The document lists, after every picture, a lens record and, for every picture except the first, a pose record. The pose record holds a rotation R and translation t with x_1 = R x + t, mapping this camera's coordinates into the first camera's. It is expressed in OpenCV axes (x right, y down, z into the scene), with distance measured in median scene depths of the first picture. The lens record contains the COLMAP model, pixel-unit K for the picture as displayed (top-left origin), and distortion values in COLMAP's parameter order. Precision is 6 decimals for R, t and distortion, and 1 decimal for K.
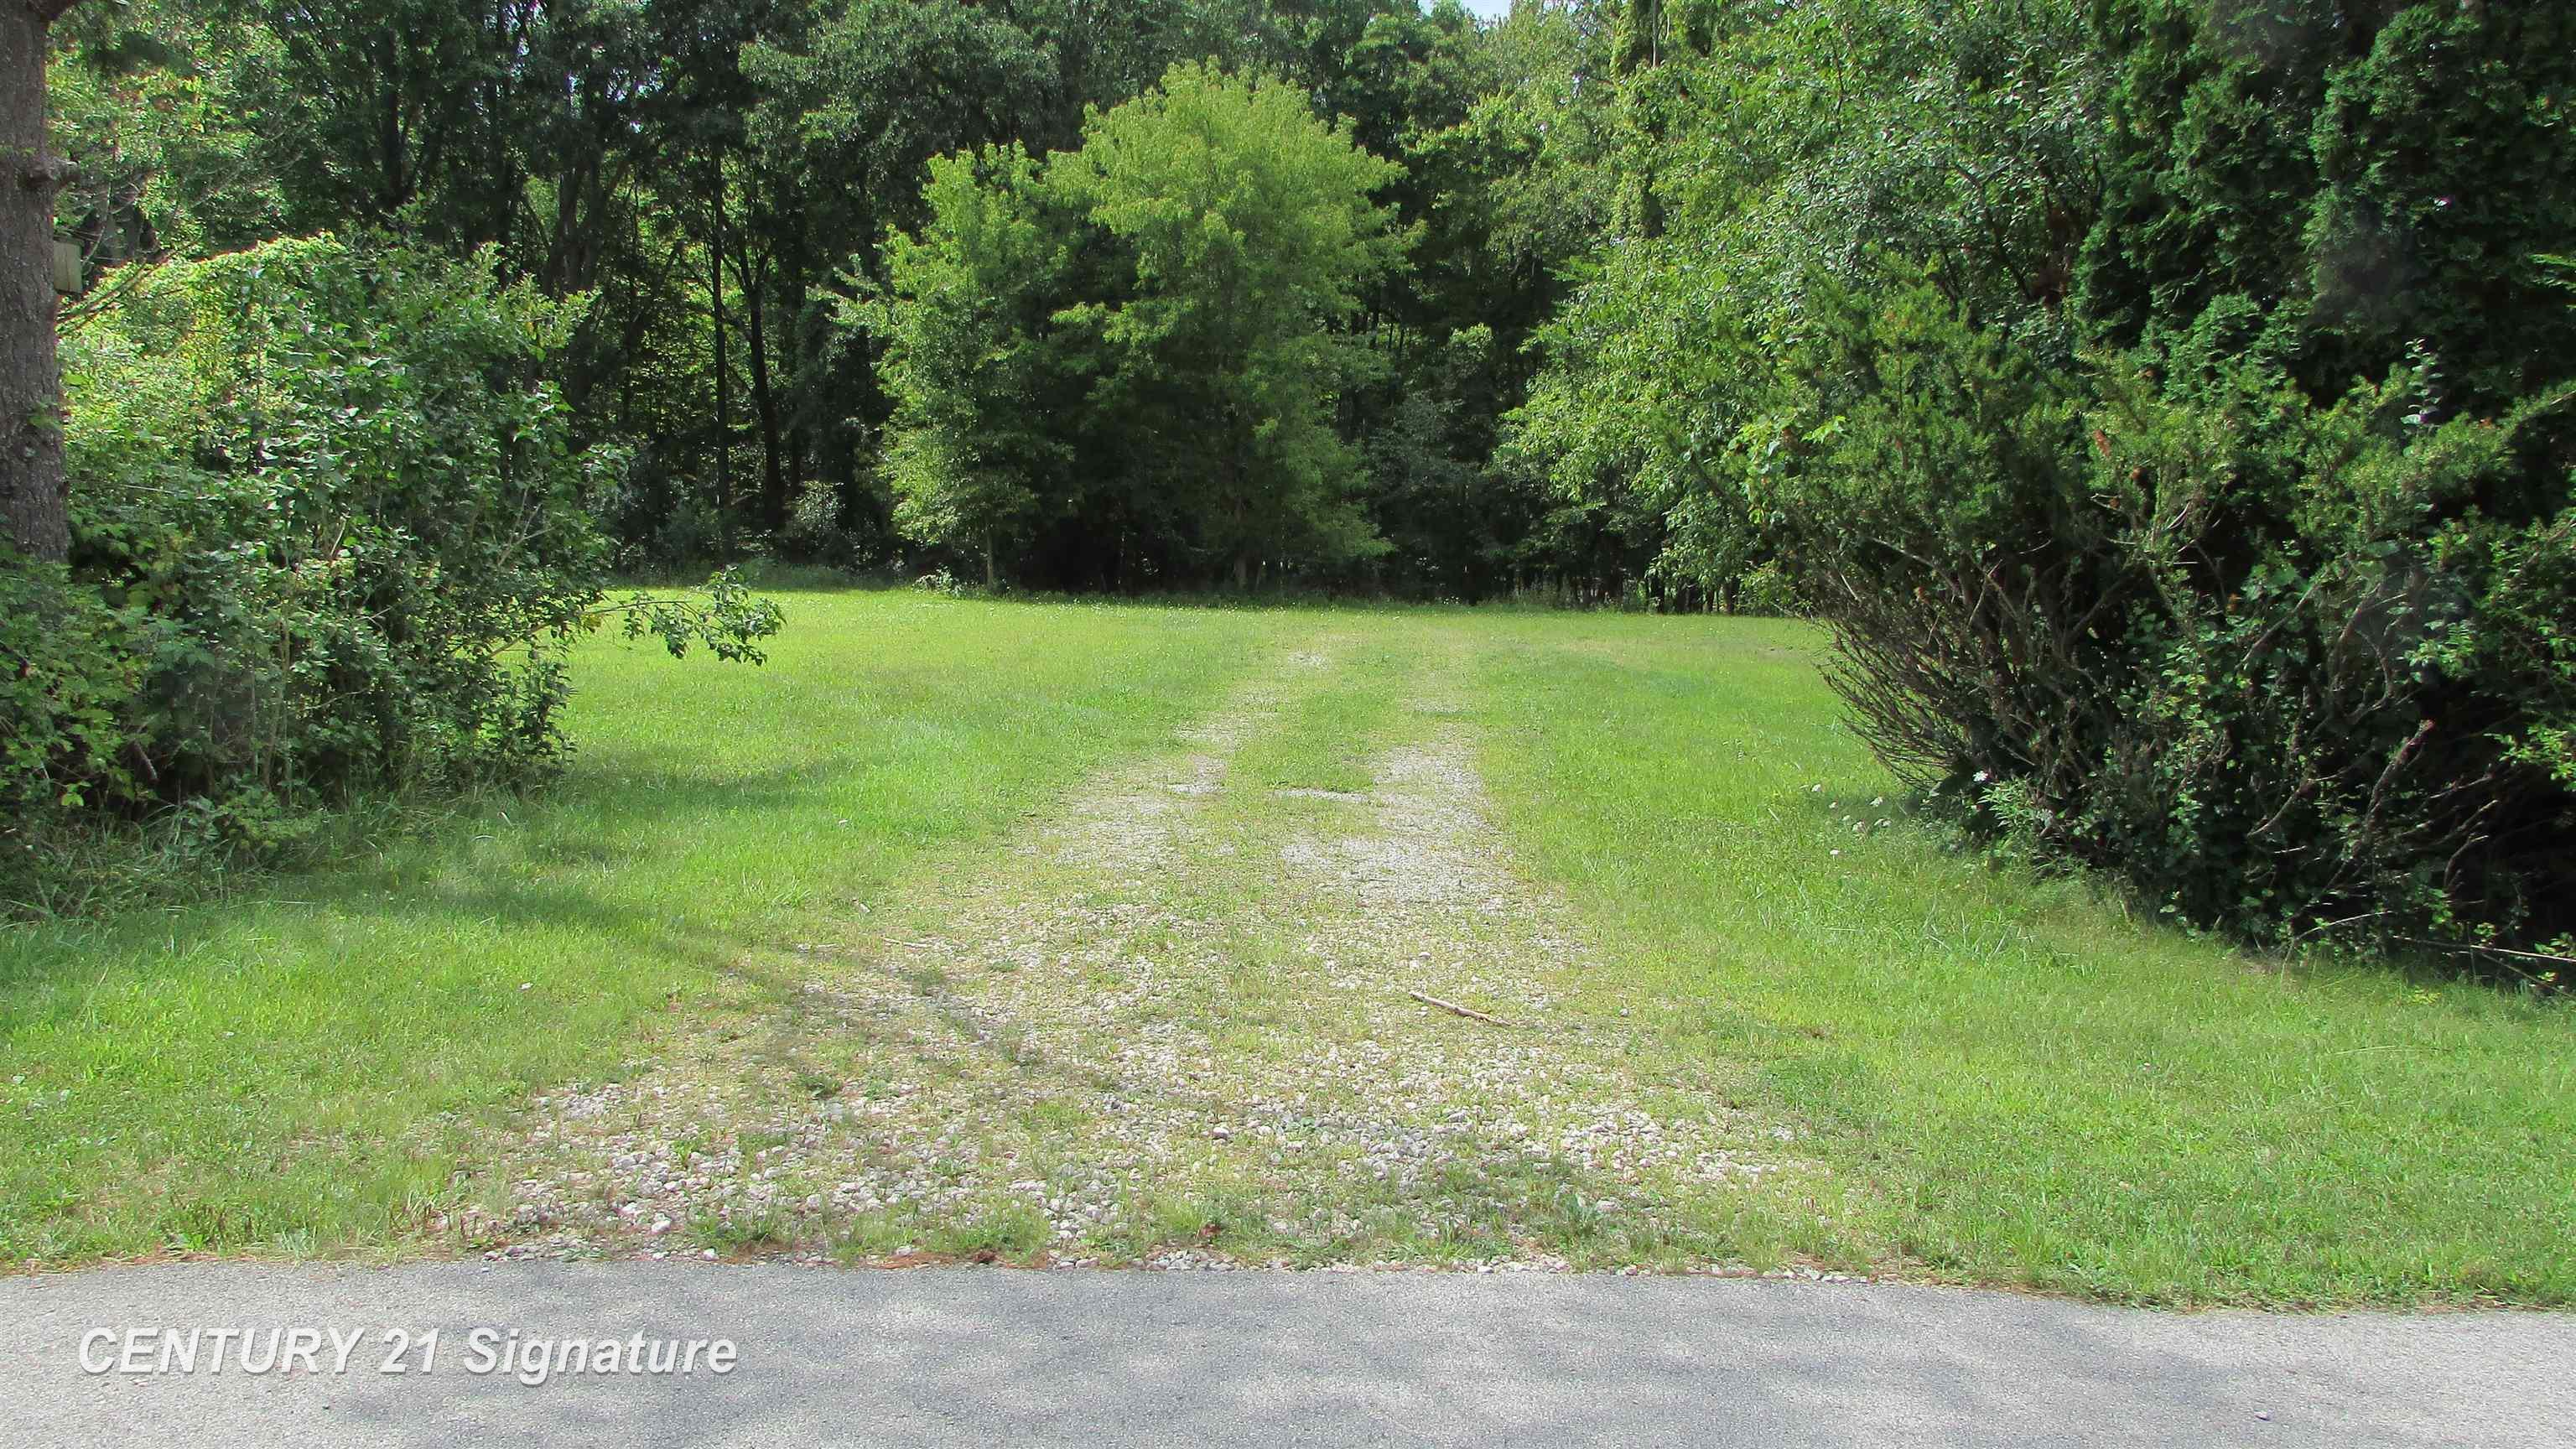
lens RADIAL K [[1770.0, 0, 1304.9], [0, 1770.0, 727.9], [0, 0, 1]] dist [-0.043982, -0.001249]
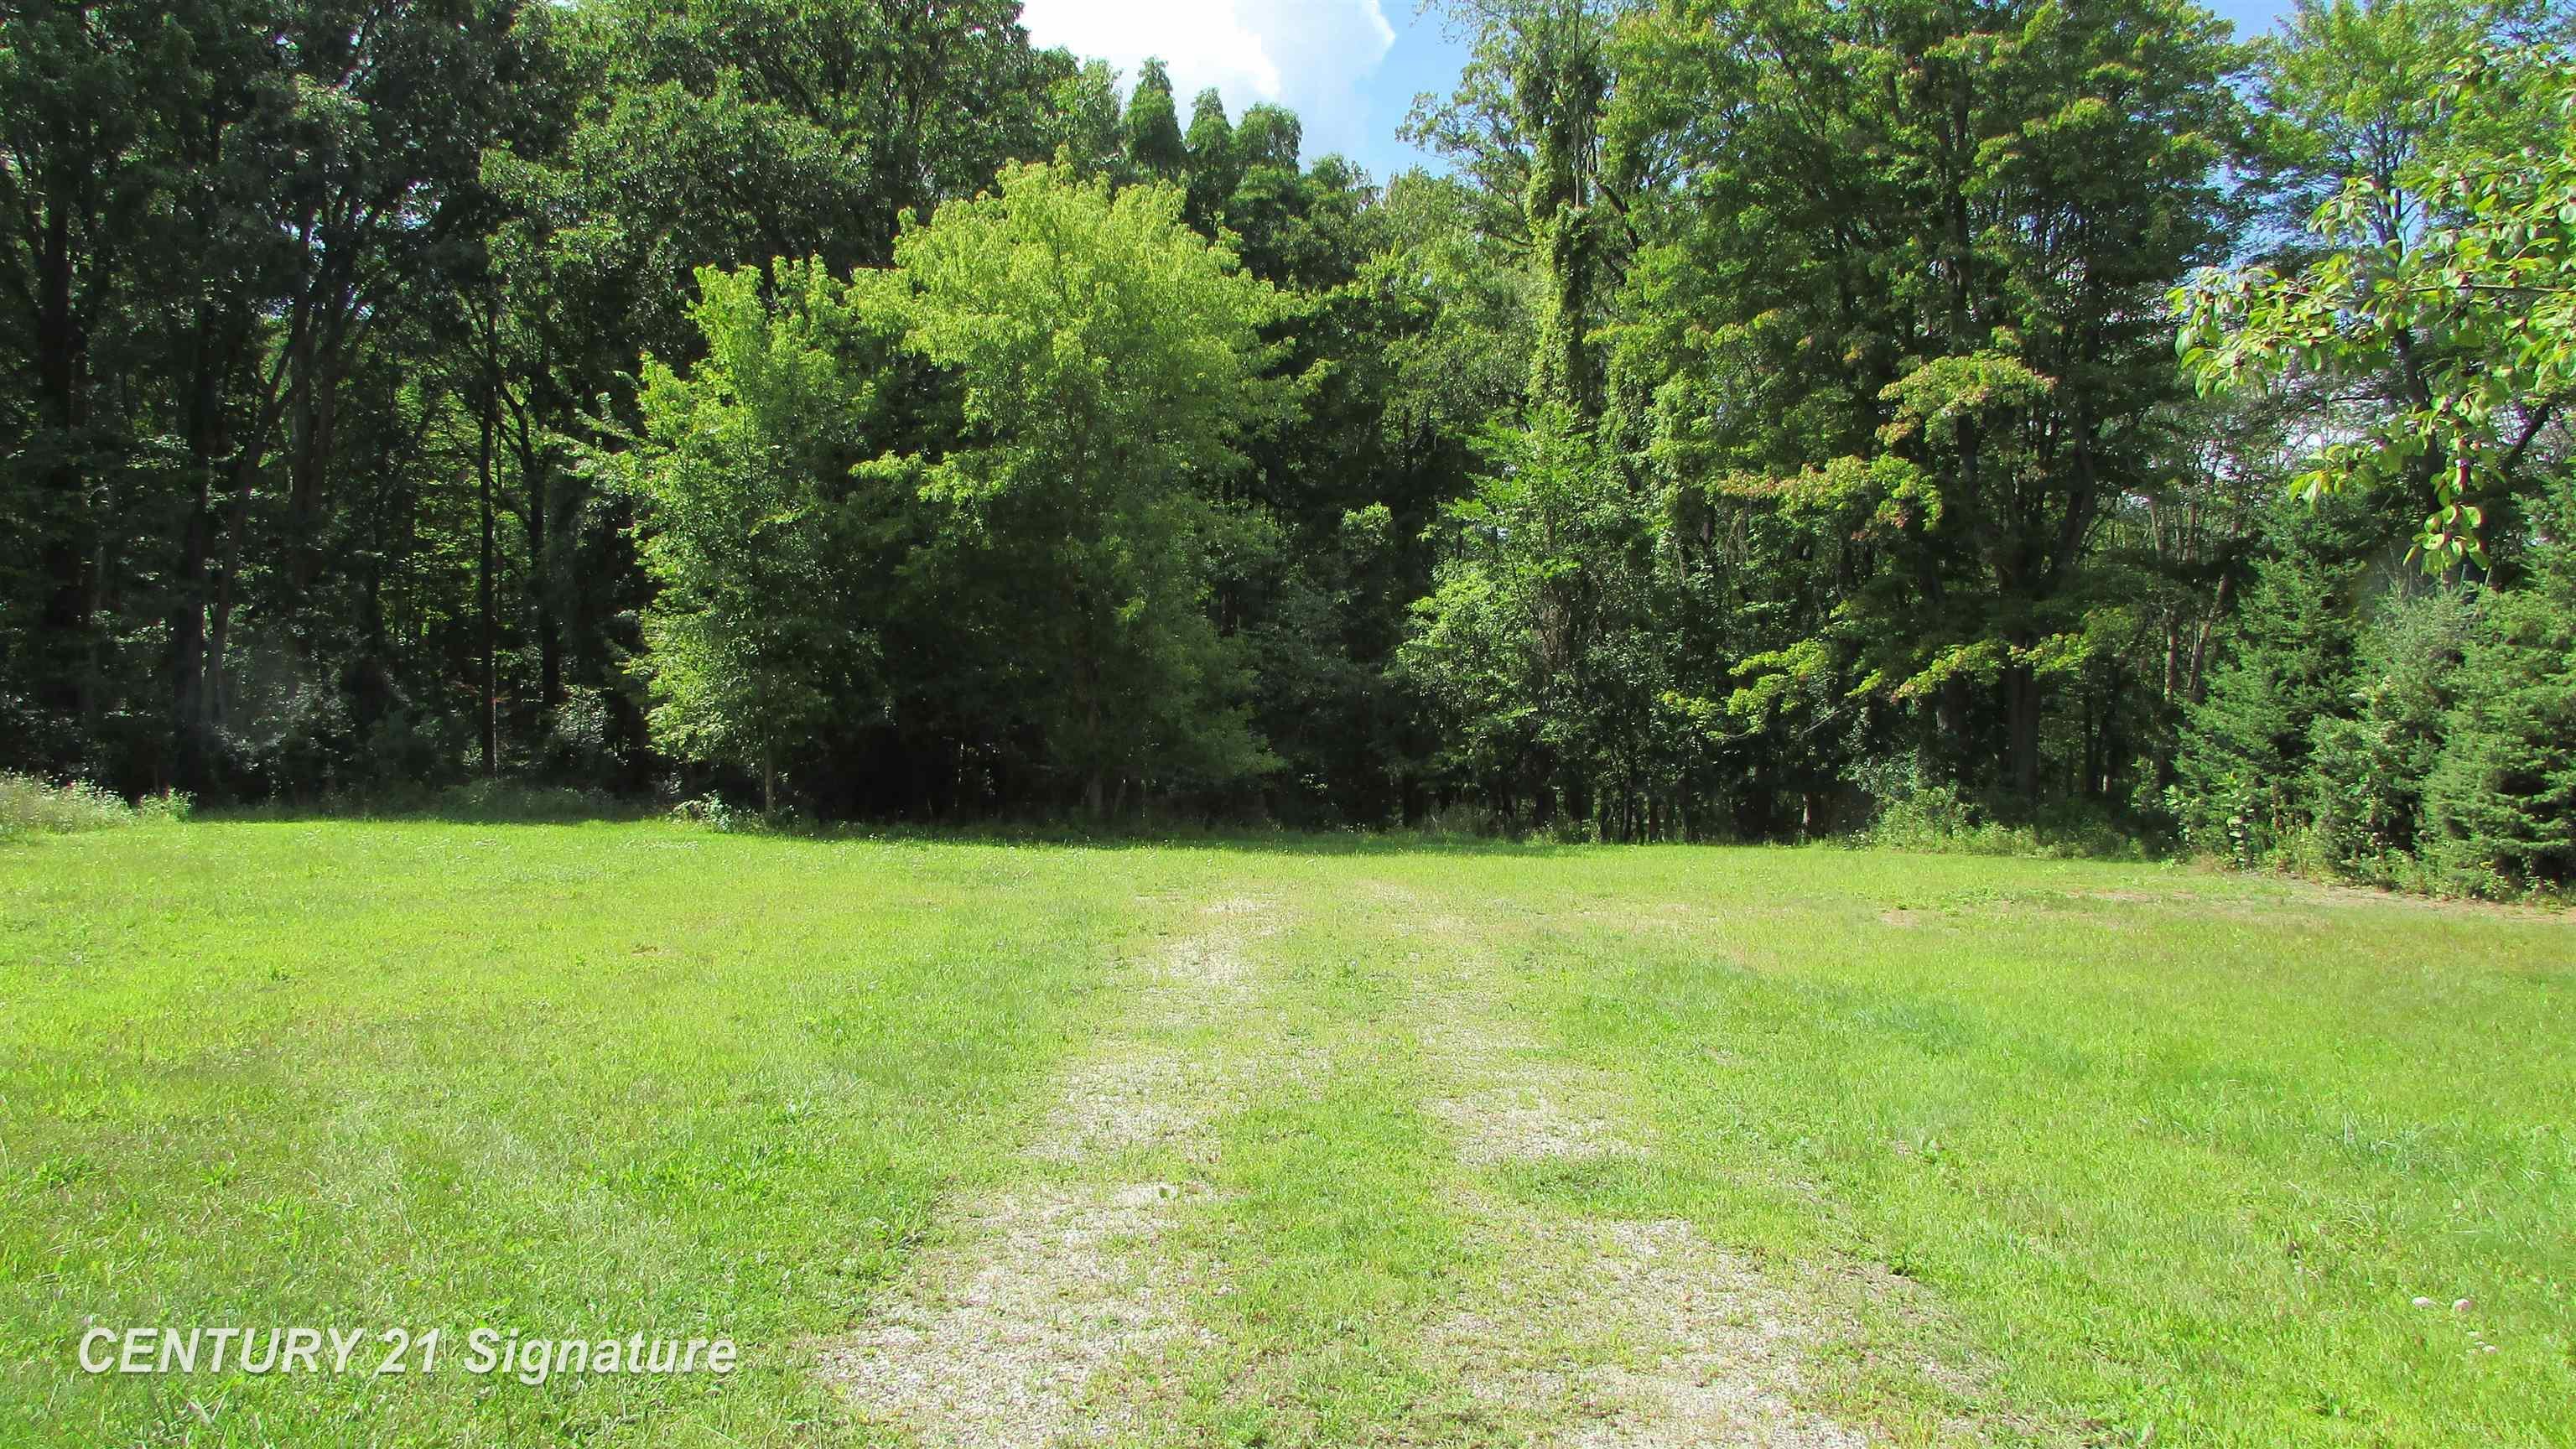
lens RADIAL K [[1770.0, 0, 1304.9], [0, 1770.0, 727.9], [0, 0, 1]] dist [-0.043982, -0.001249]
pose [[0.996765, -0.002362, 0.080335, -0.006835], [0.012032, 0.992688, -0.120106, -0.023123], [-0.079464, 0.120684, 0.989505, 0.217708]]
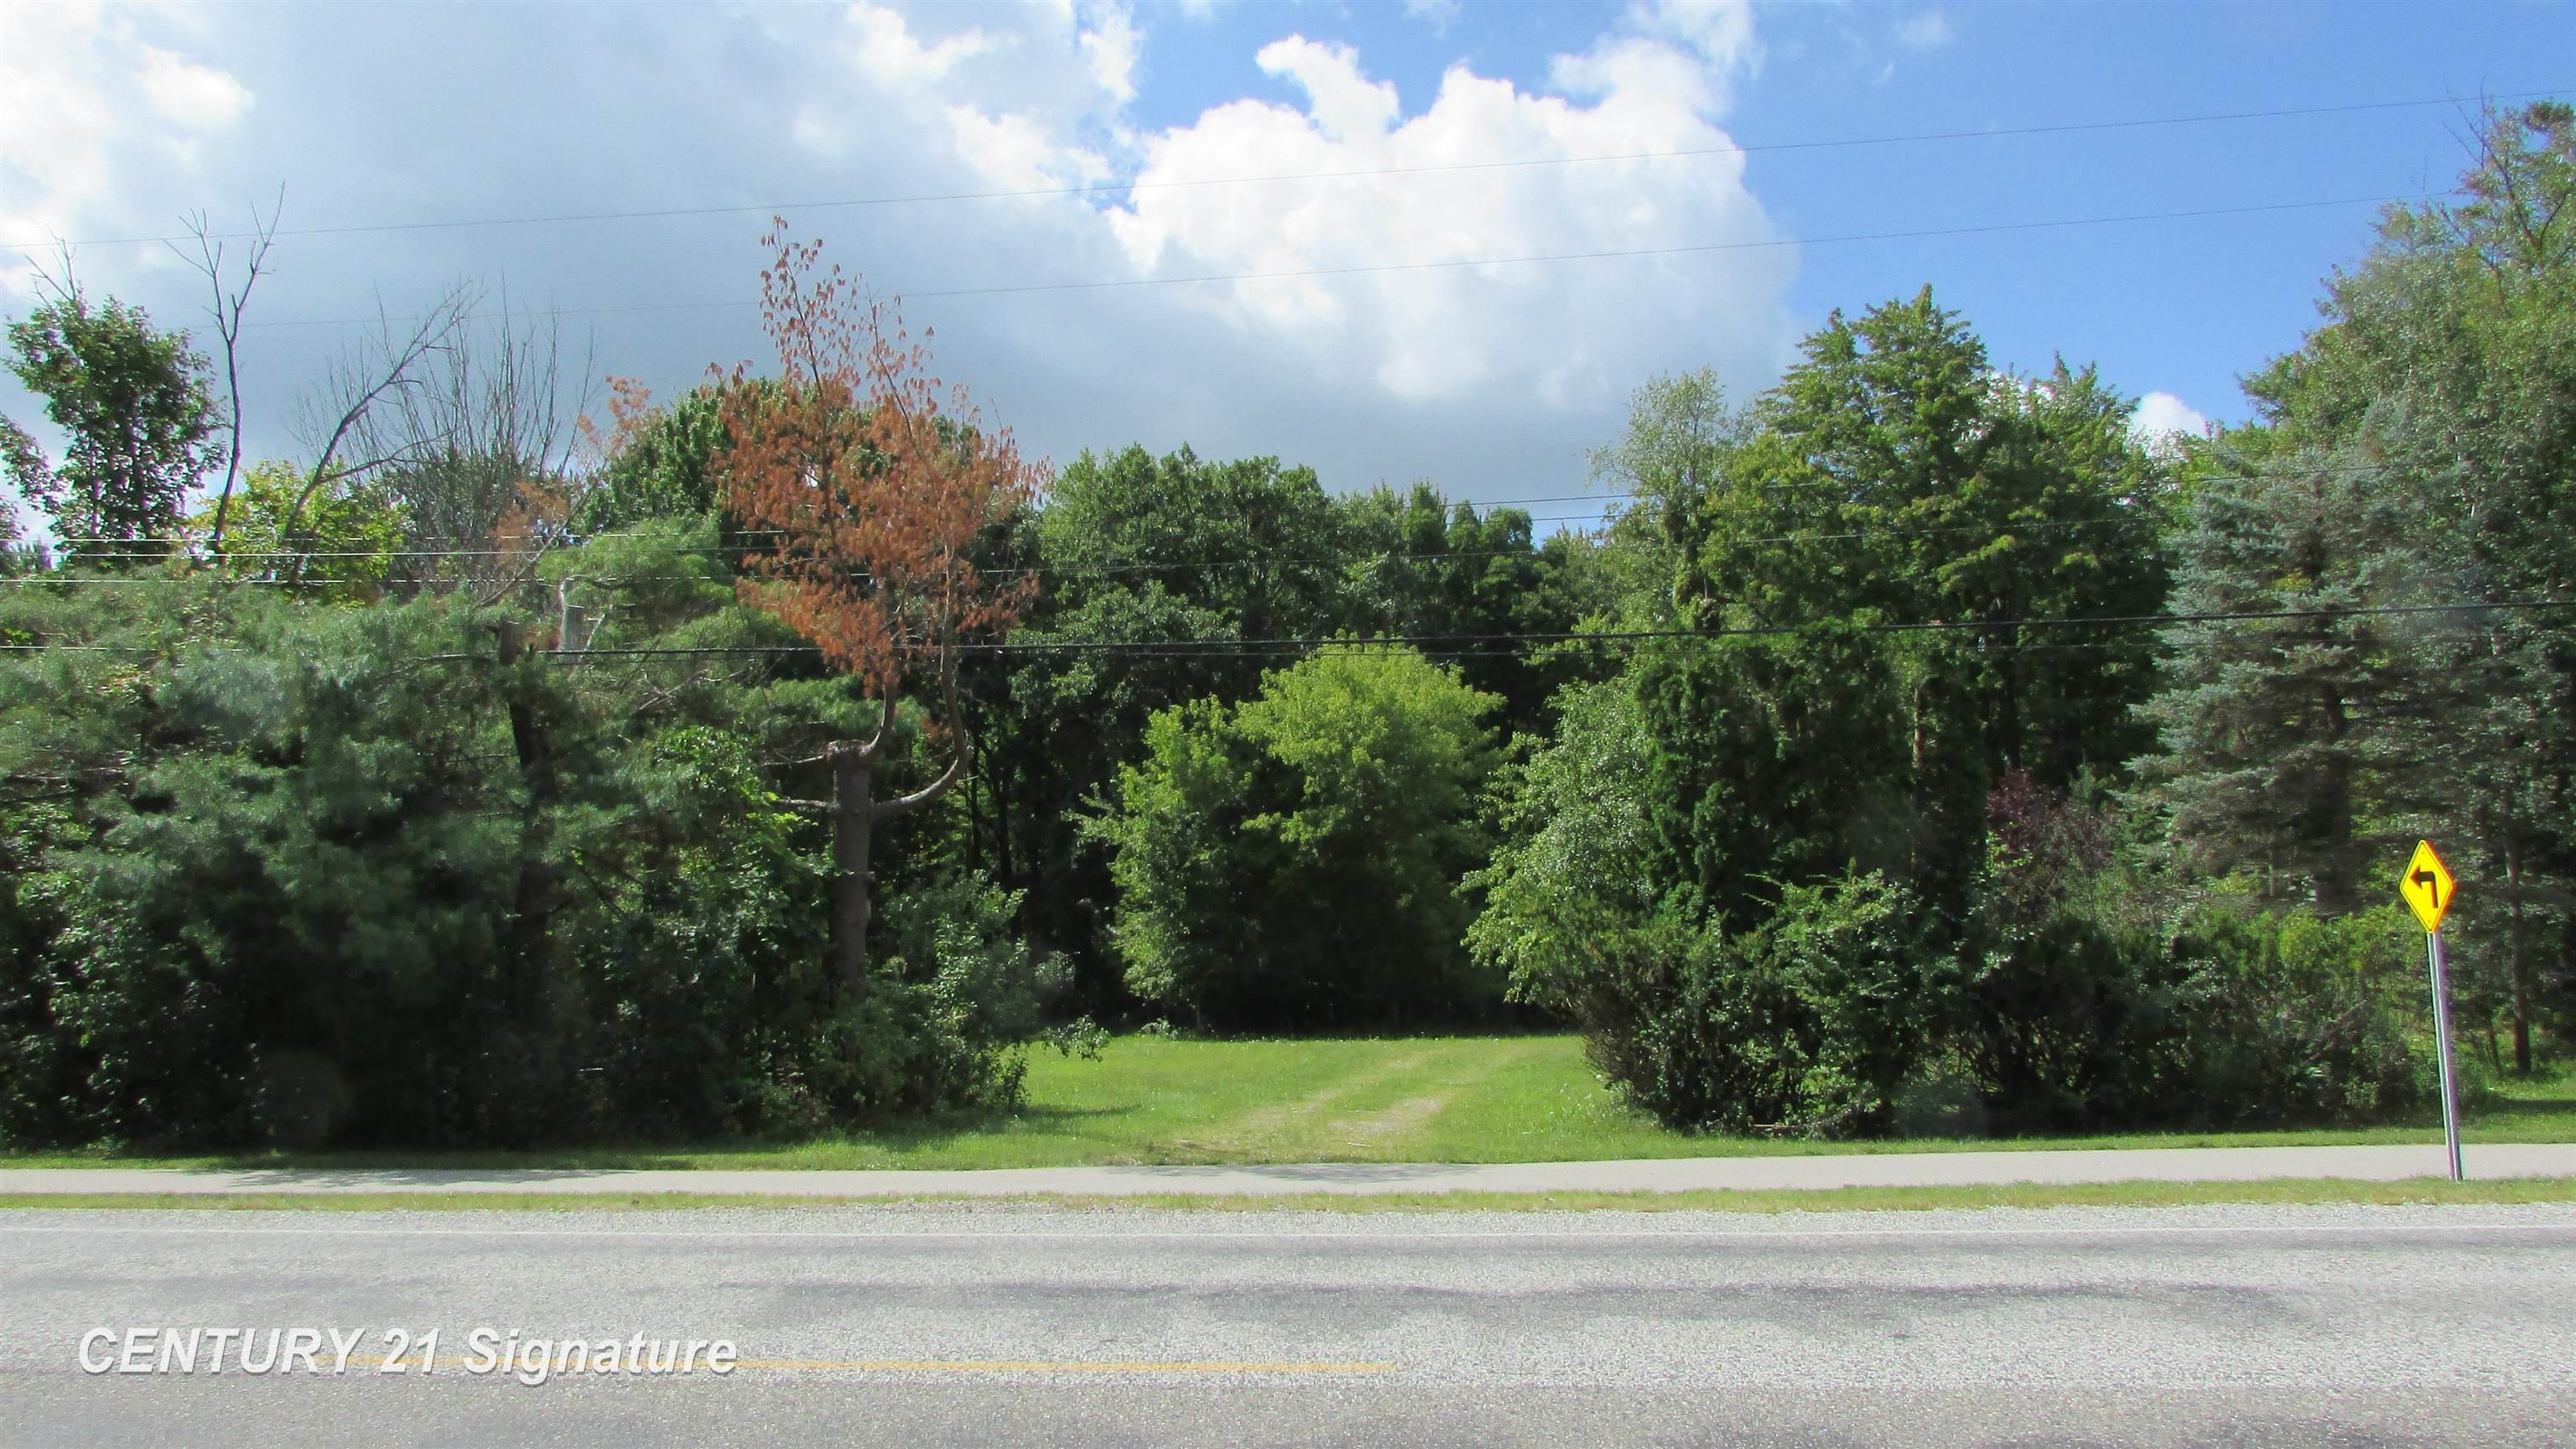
lens RADIAL K [[1770.0, 0, 1304.9], [0, 1770.0, 727.9], [0, 0, 1]] dist [-0.043982, -0.001249]
pose [[0.992821, -0.056032, -0.105672, 0.047675], [0.028254, 0.968345, -0.248010, 0.028387], [0.116224, 0.243244, 0.962977, -0.288825]]
